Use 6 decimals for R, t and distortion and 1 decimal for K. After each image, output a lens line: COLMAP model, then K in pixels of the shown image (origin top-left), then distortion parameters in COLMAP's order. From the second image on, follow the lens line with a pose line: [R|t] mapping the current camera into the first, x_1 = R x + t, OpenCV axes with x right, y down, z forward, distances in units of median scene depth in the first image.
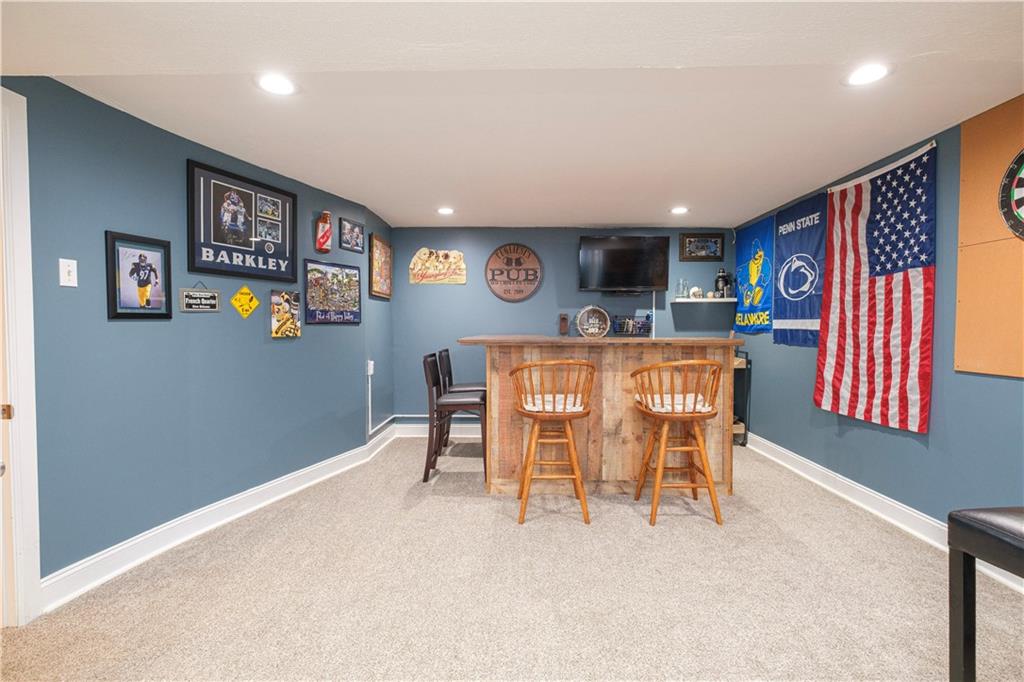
lens RADIAL K [[473.4, 0, 512.0], [0, 473.4, 341.0], [0, 0, 1]] dist [-0.001370, -0.000335]
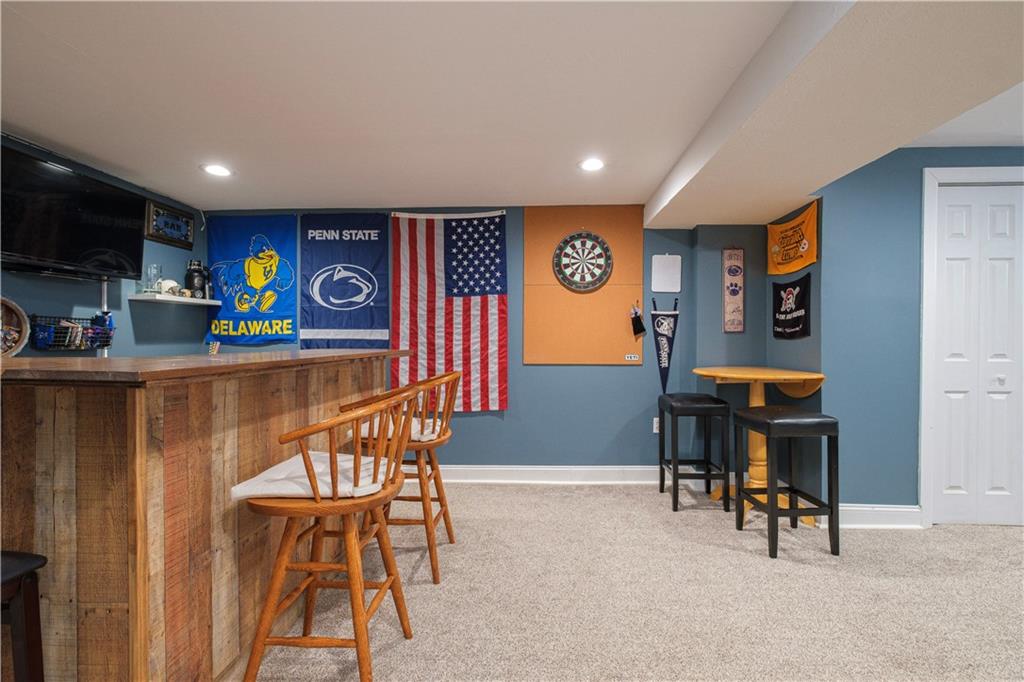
lens RADIAL K [[443.3, 0, 521.3], [0, 443.3, 339.7], [0, 0, 1]] dist [0.005886, -0.006875]
pose [[0.037414, -0.003462, 0.999294, -0.399846], [0.033148, 0.999448, 0.002221, -0.016354], [-0.998750, 0.033042, 0.037508, 0.735782]]
